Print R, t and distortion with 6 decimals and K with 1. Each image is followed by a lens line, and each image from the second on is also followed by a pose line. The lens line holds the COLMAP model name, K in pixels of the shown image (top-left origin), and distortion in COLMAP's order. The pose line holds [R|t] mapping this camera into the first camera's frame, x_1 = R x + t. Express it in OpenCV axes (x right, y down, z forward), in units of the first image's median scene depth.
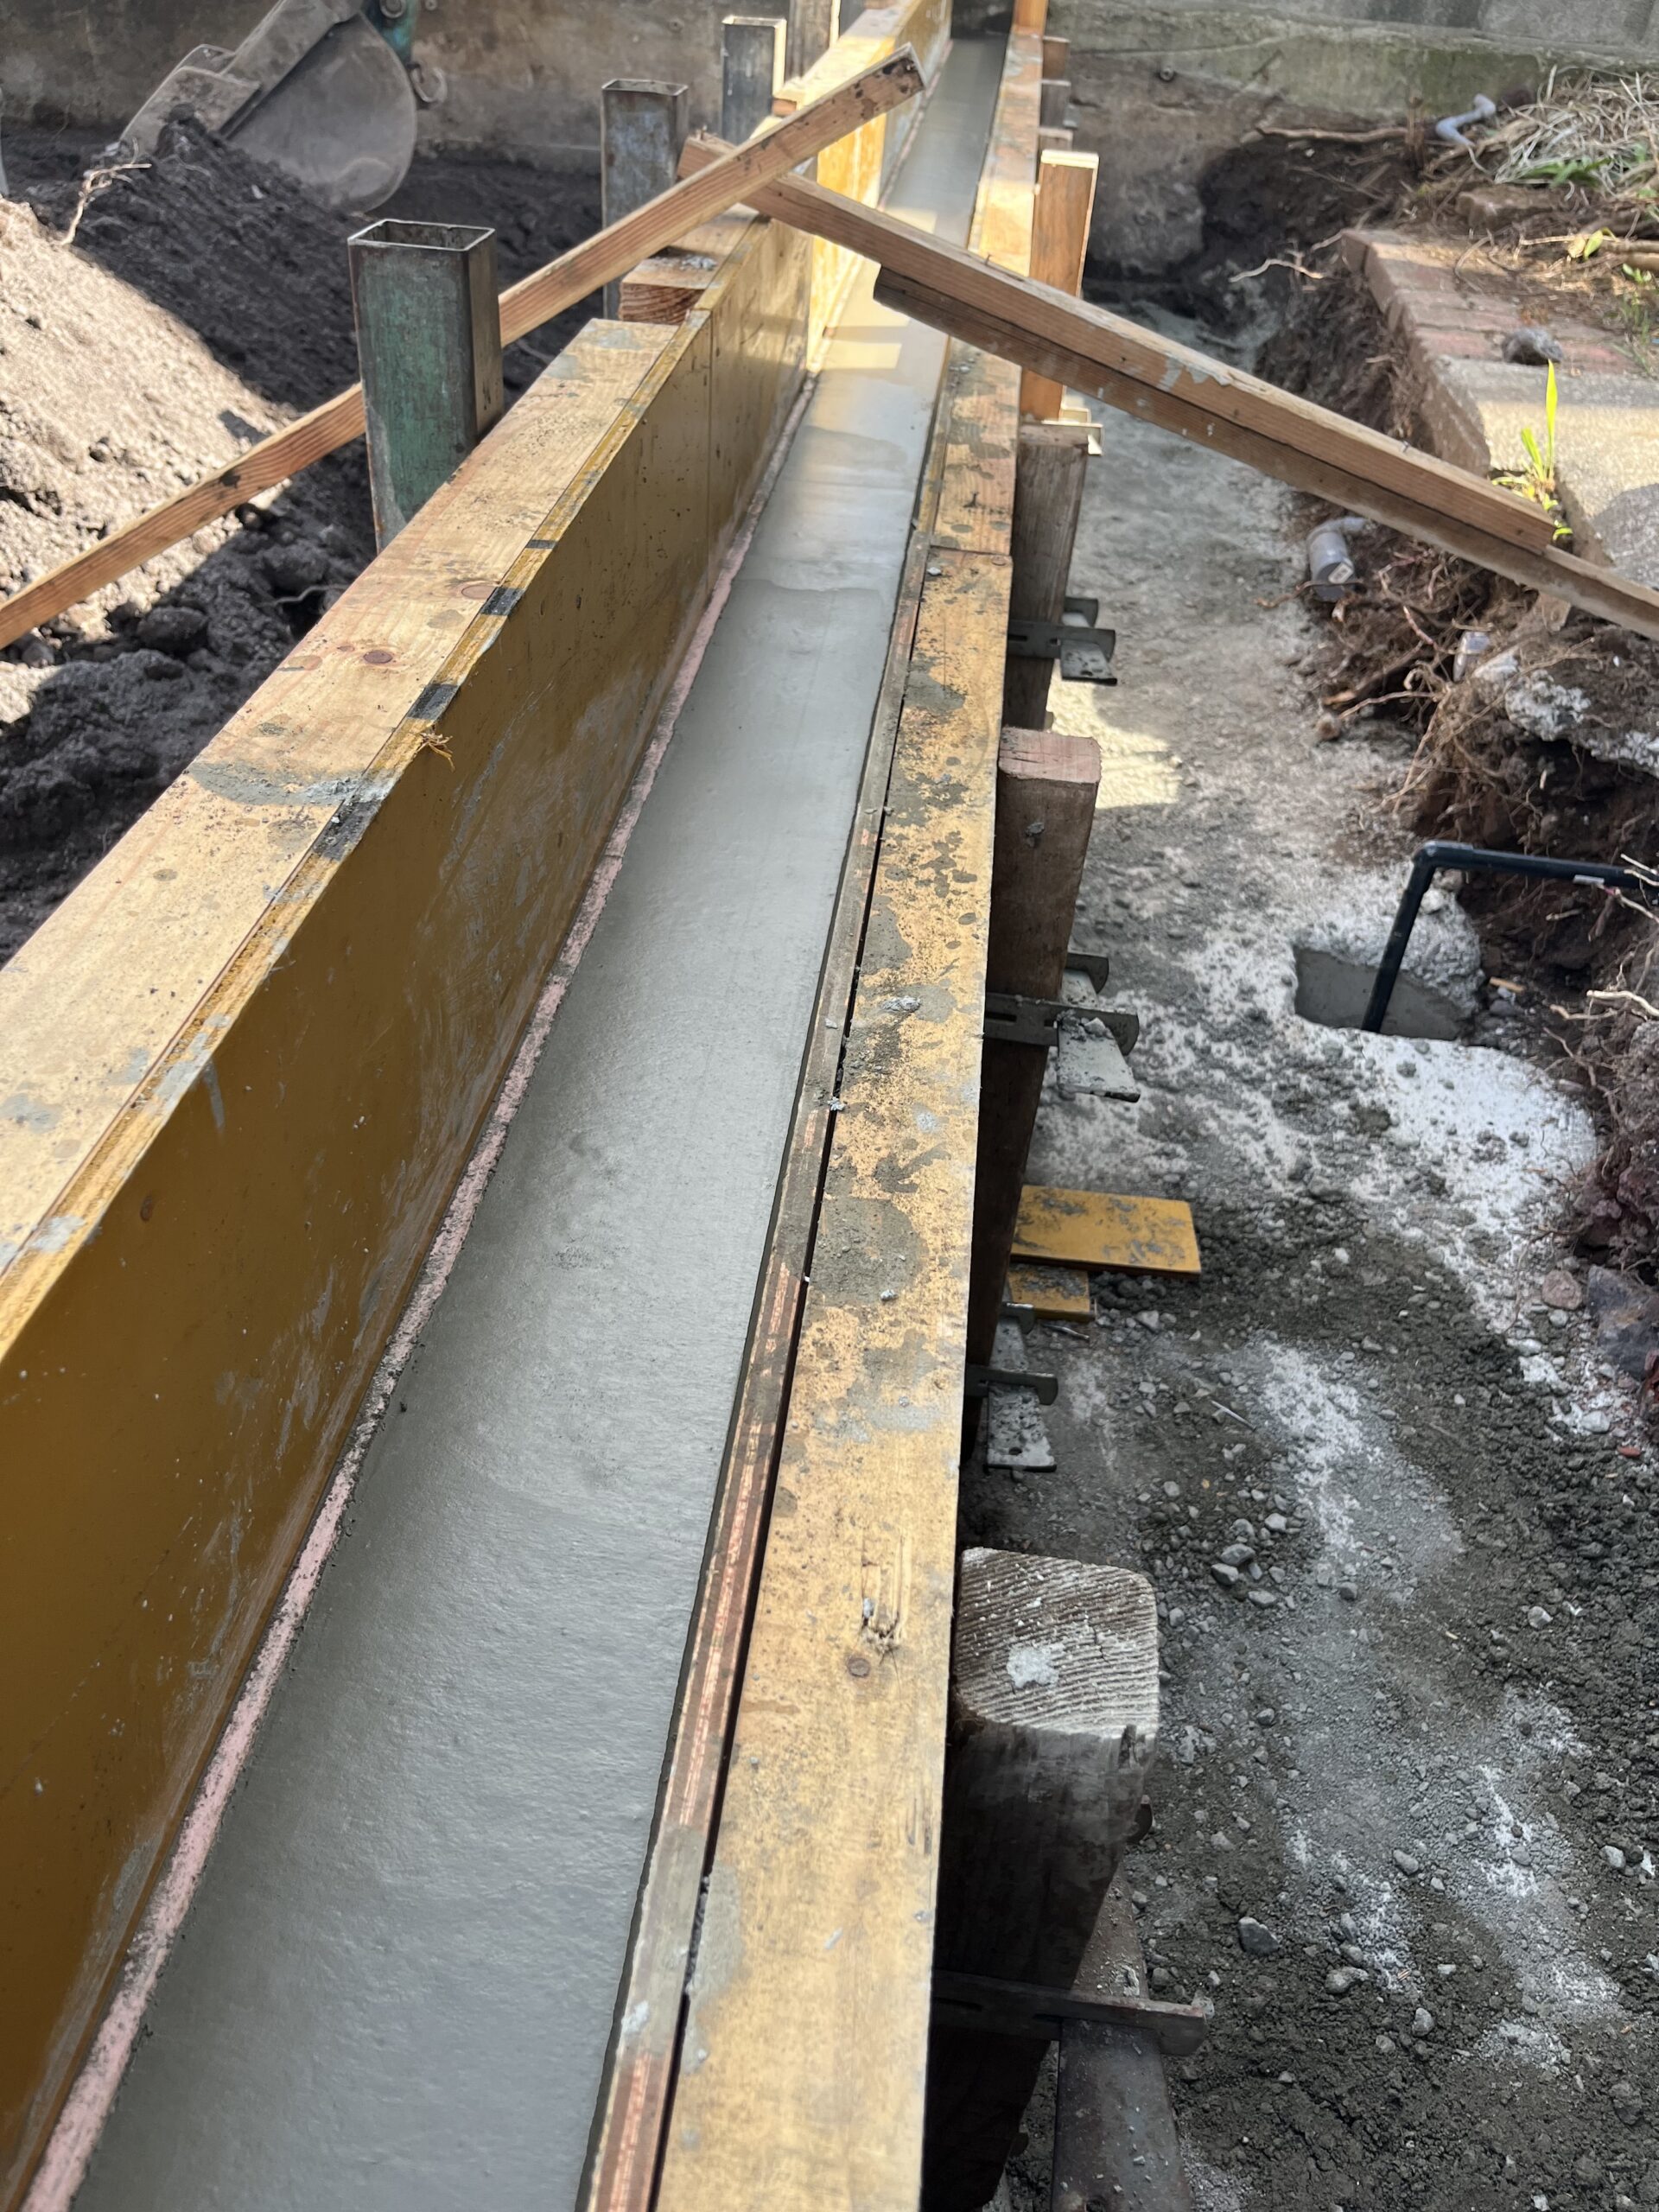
lens RADIAL K [[1736.2, 0, 831.0], [0, 1736.2, 1130.9], [0, 0, 1]] dist [0.065437, -0.117430]
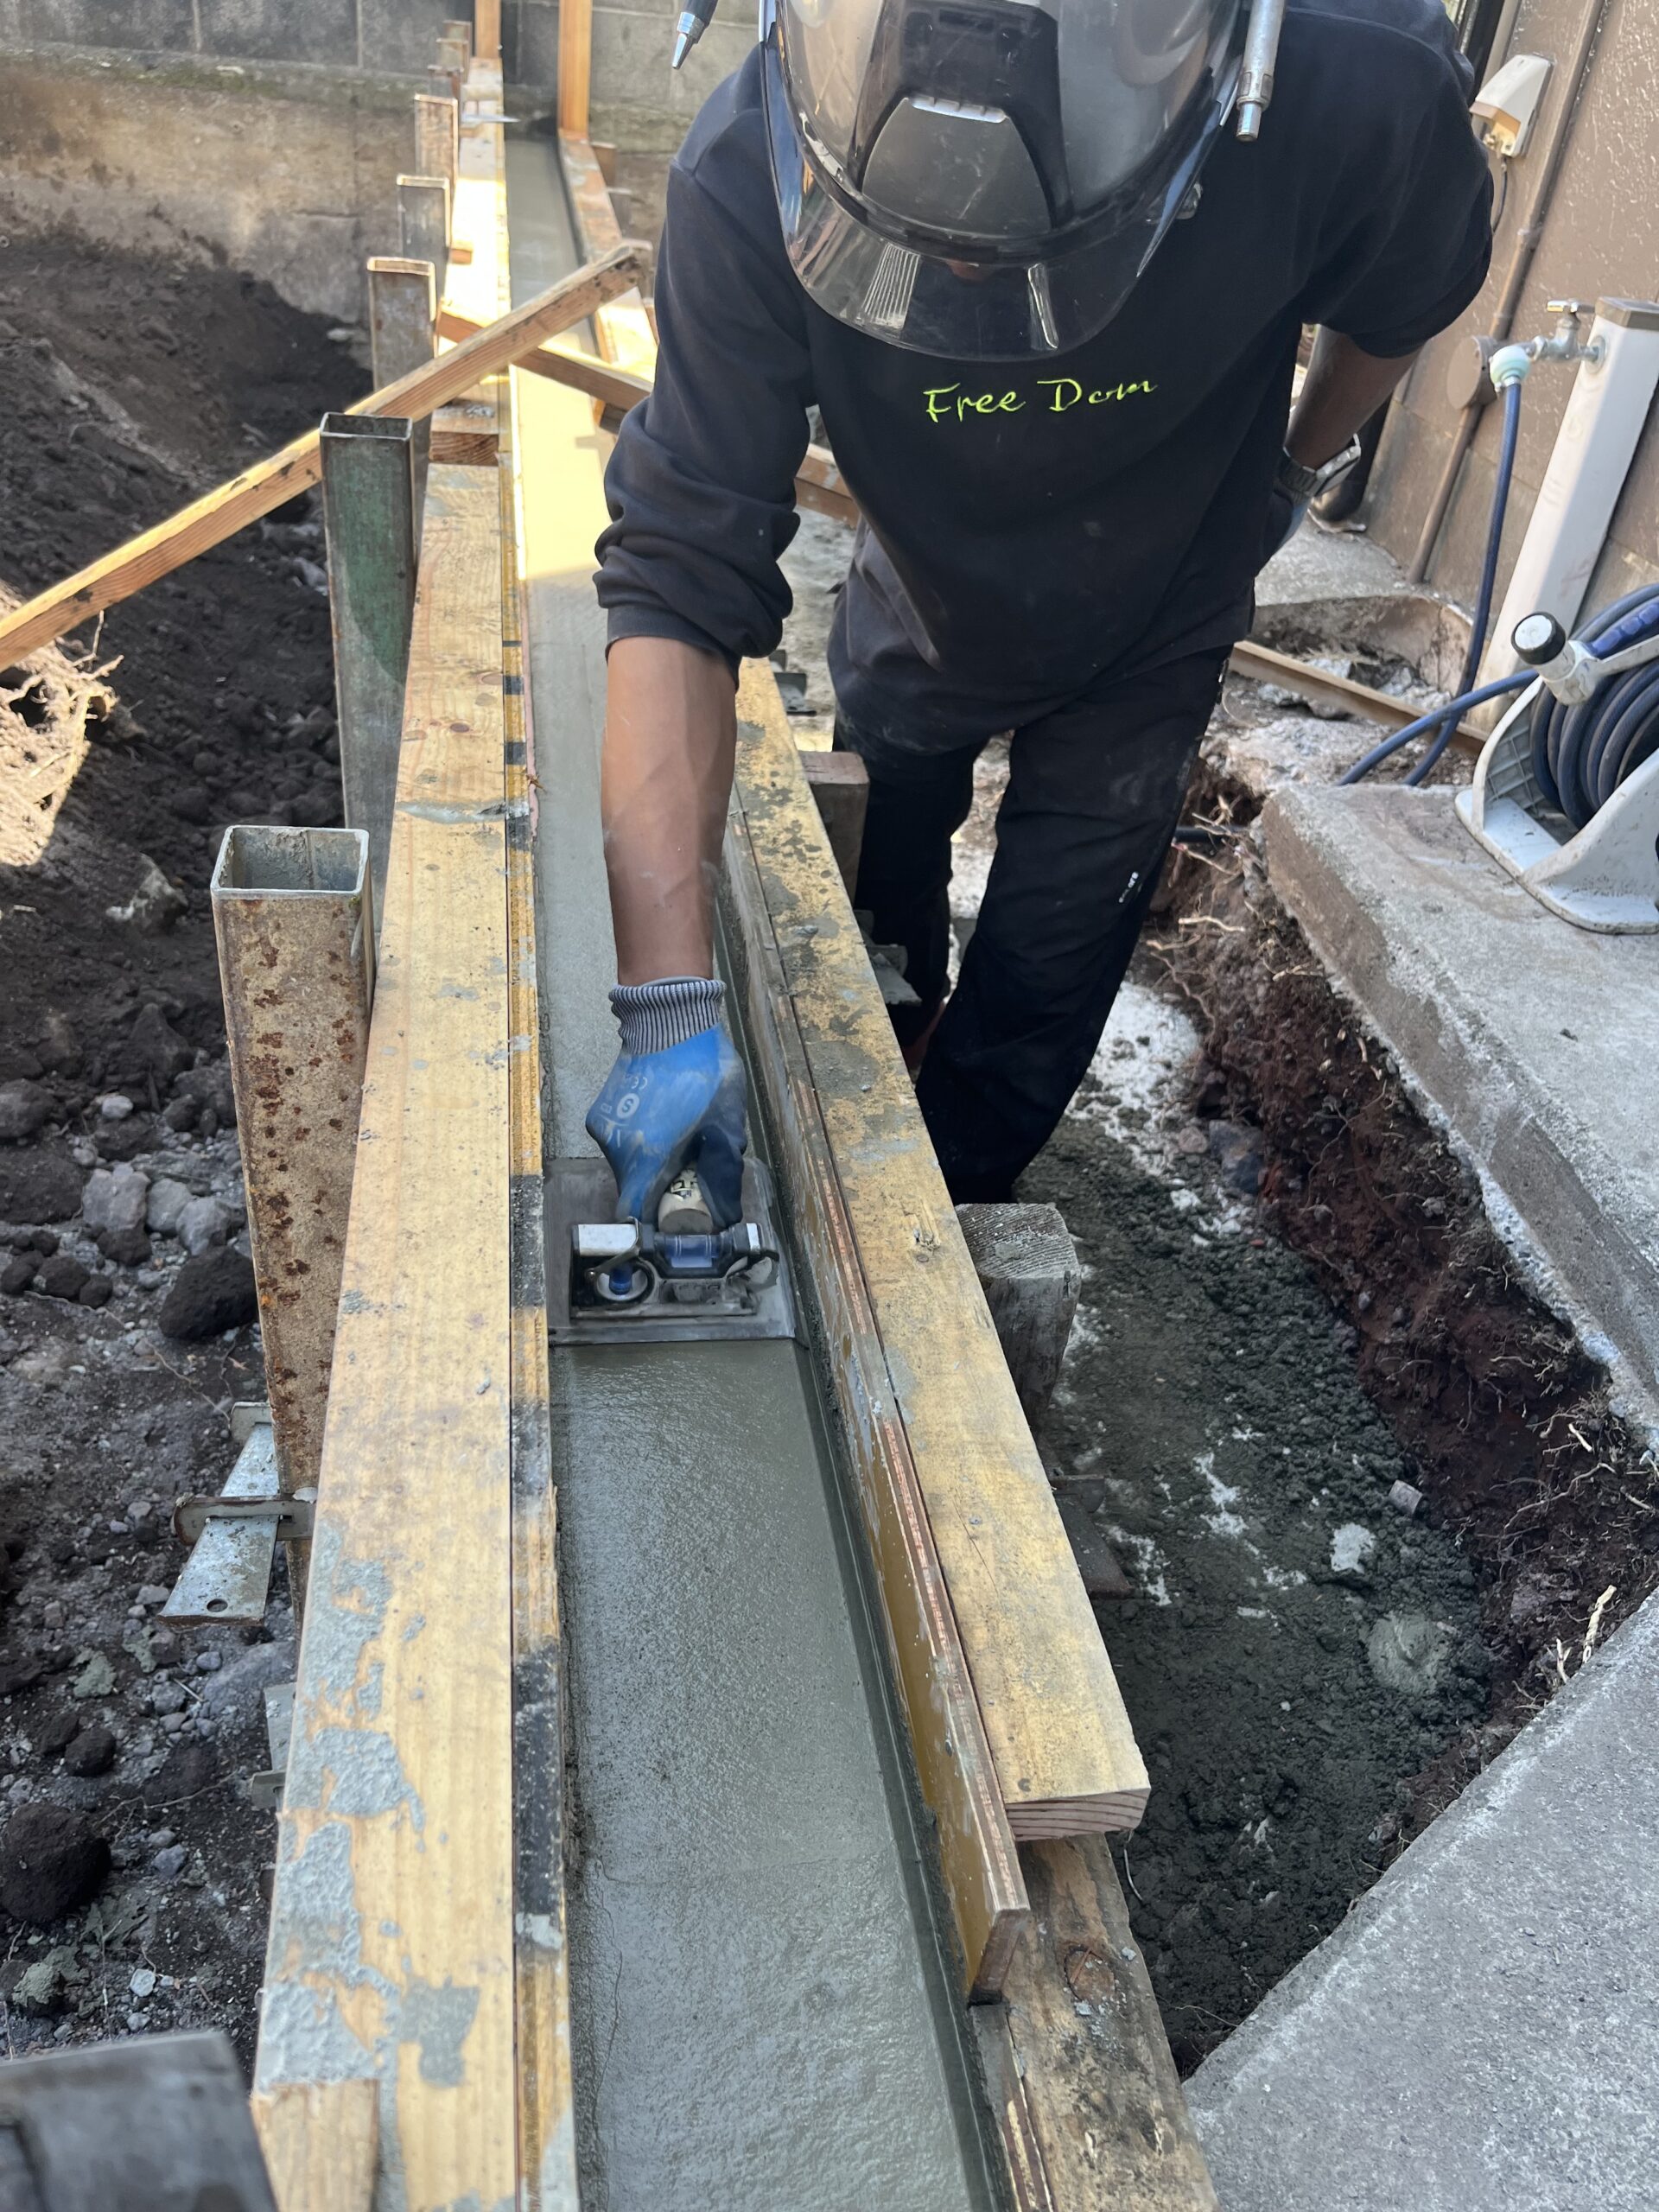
lens RADIAL K [[1736.2, 0, 831.0], [0, 1736.2, 1130.9], [0, 0, 1]] dist [0.065437, -0.117430]
pose [[0.966249, -0.124763, 0.225383, -0.157829], [0.129309, 0.991589, -0.005460, 0.058551], [-0.222806, 0.034420, 0.974255, -0.249748]]
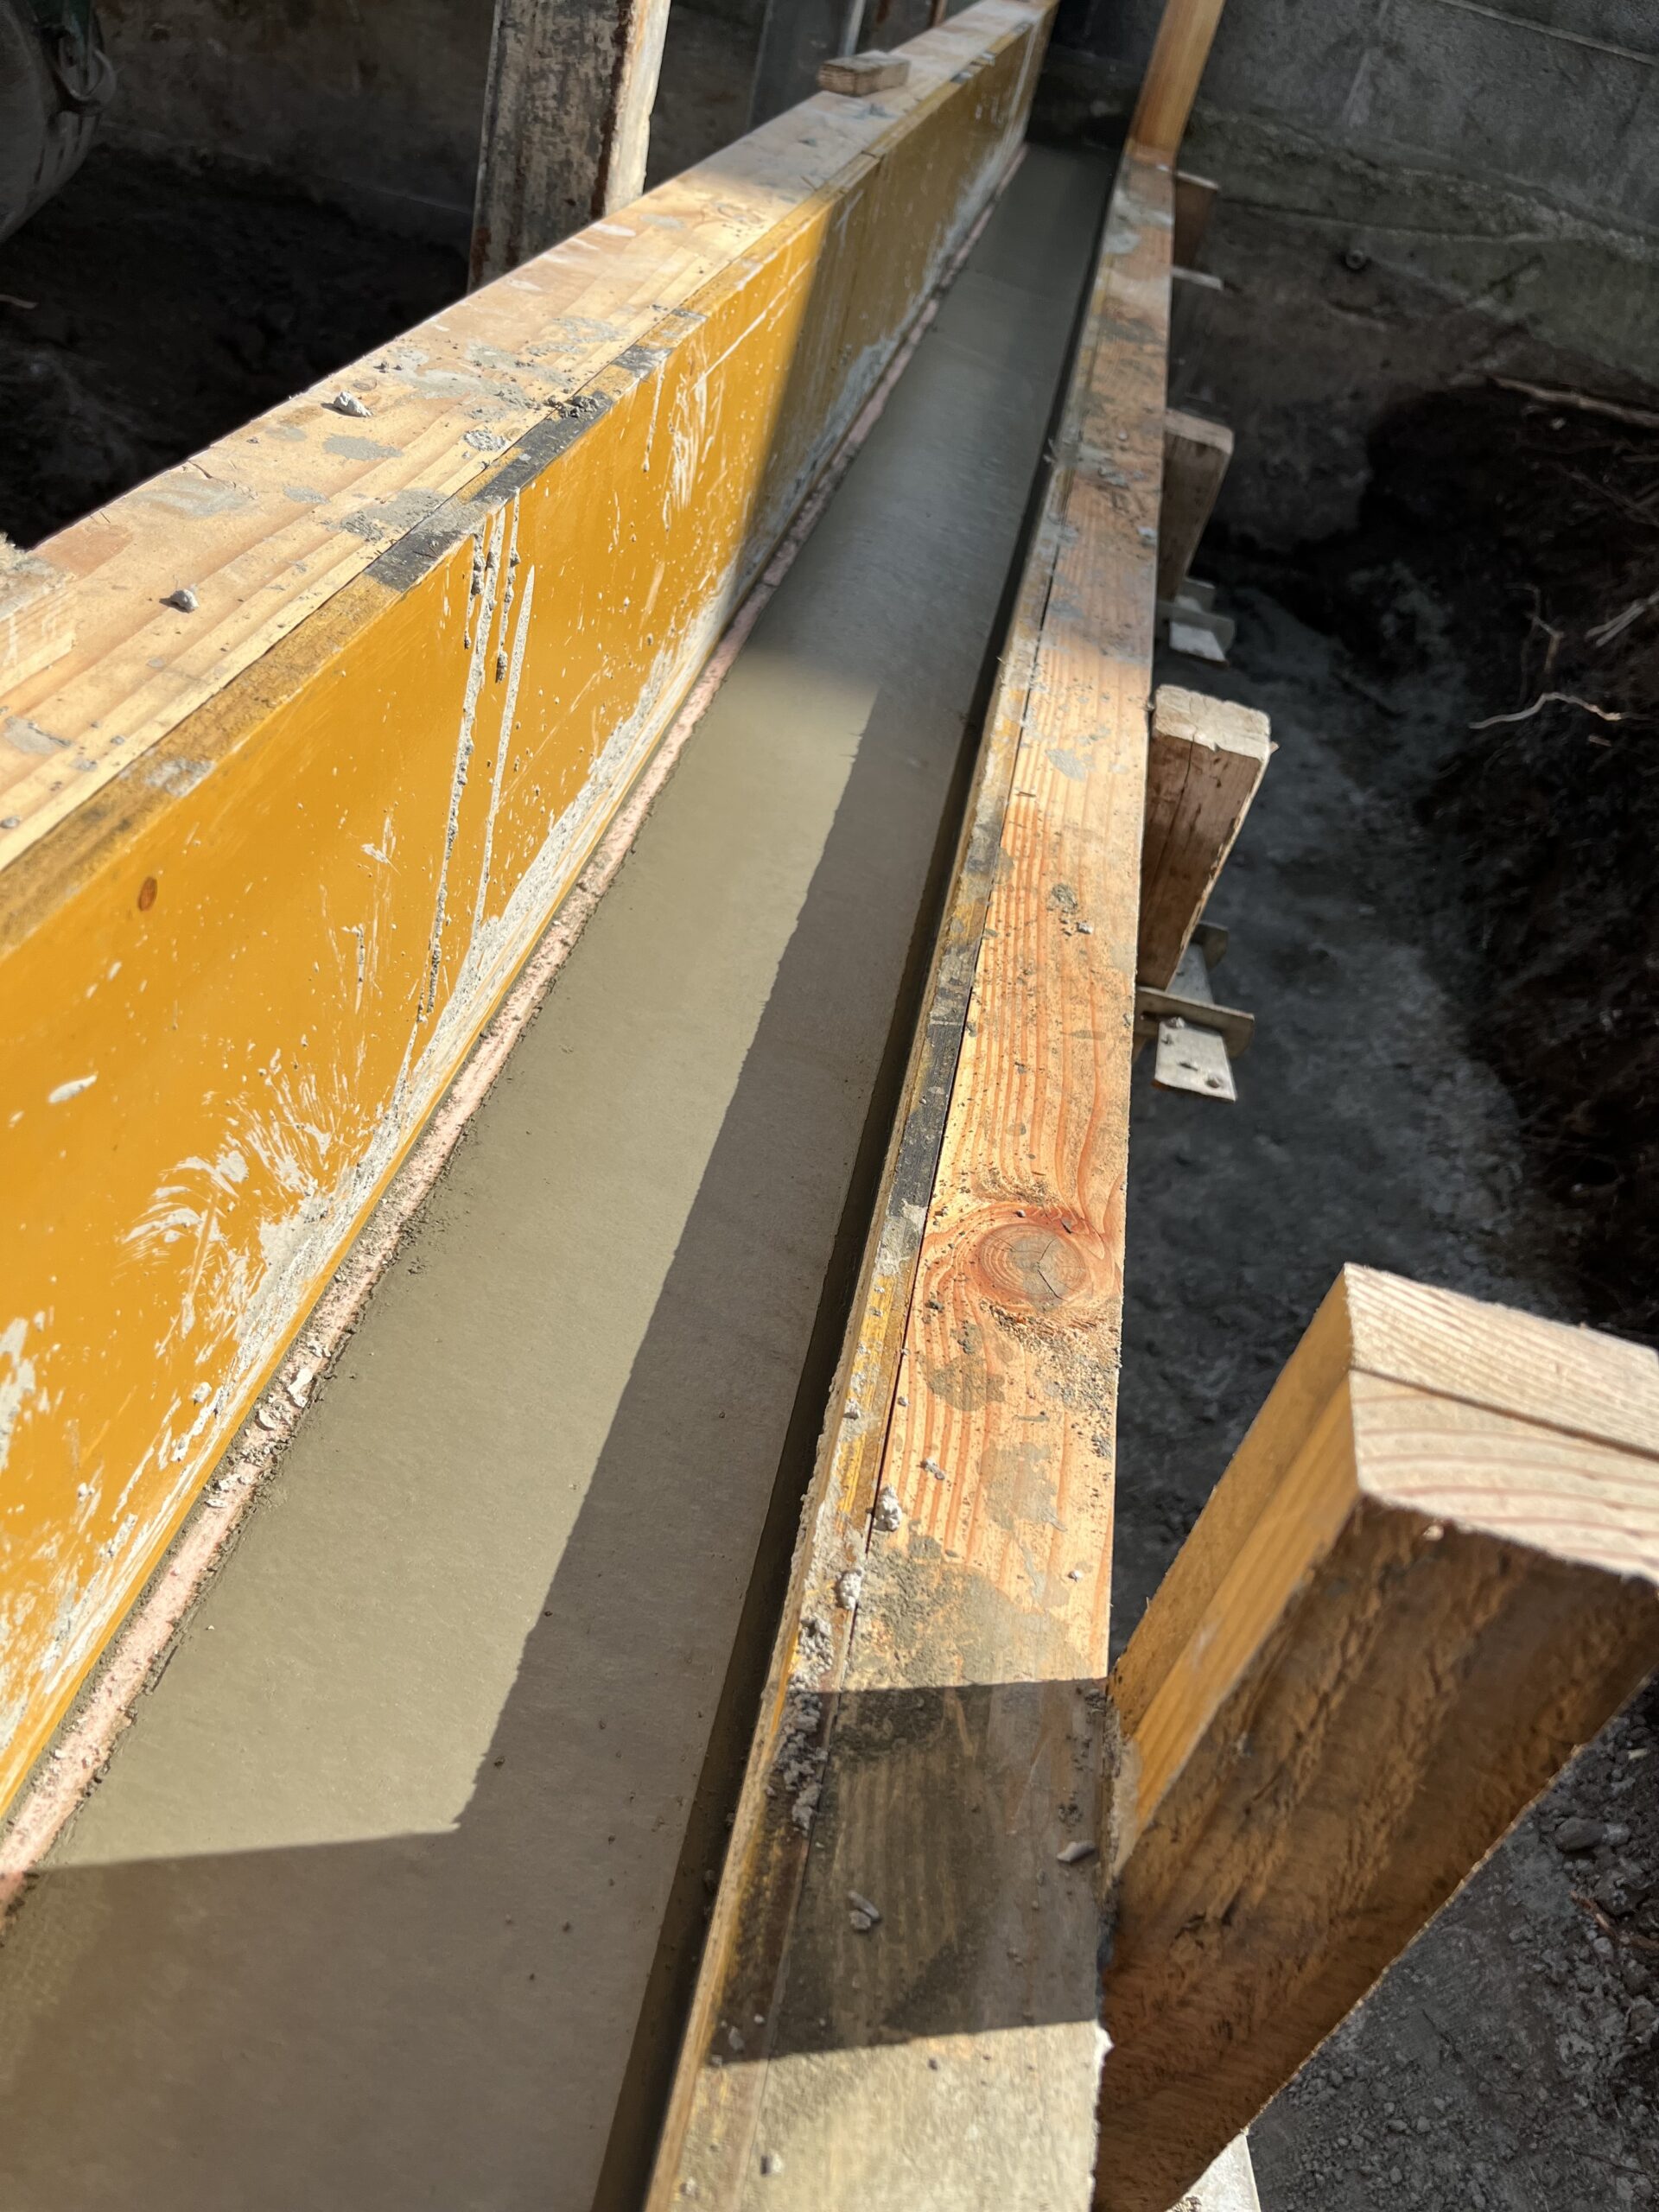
lens RADIAL K [[1710.7, 0, 829.5], [0, 1710.7, 1106.0], [0, 0, 1]] dist [0.108805, -0.170182]
pose [[0.986169, 0.161141, 0.038796, 0.084995], [-0.160380, 0.986810, -0.021999, -0.724038], [-0.041829, 0.015473, 0.999005, 1.079904]]
